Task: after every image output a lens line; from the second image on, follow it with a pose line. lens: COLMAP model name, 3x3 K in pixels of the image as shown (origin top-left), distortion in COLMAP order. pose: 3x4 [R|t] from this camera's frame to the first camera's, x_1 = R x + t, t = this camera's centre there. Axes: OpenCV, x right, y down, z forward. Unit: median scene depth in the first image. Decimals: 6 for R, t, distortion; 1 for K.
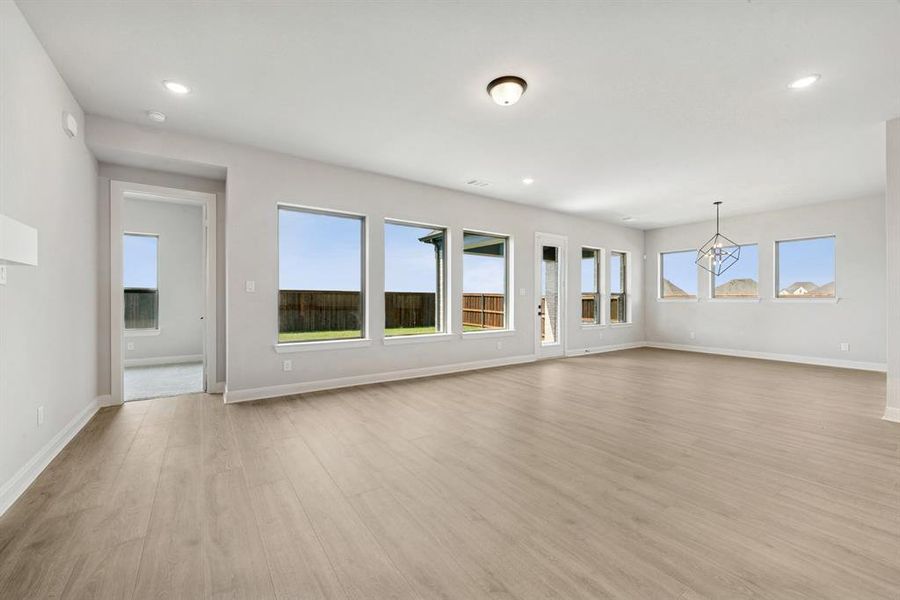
lens RADIAL K [[362.6, 0, 450.0], [0, 362.6, 300.0], [0, 0, 1]] dist [-0.000988, -0.000192]
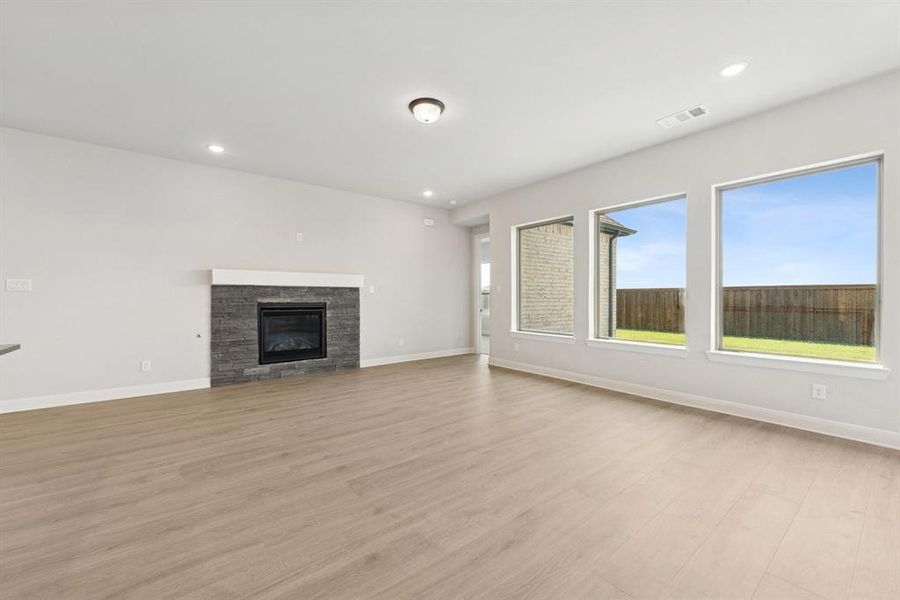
lens RADIAL K [[362.6, 0, 450.0], [0, 362.6, 300.0], [0, 0, 1]] dist [-0.000988, -0.000192]
pose [[0.057058, 0.004978, -0.998358, 0.969172], [0.000070, 0.999988, 0.004990, 0.000192], [0.998371, -0.000355, 0.057057, 0.767940]]
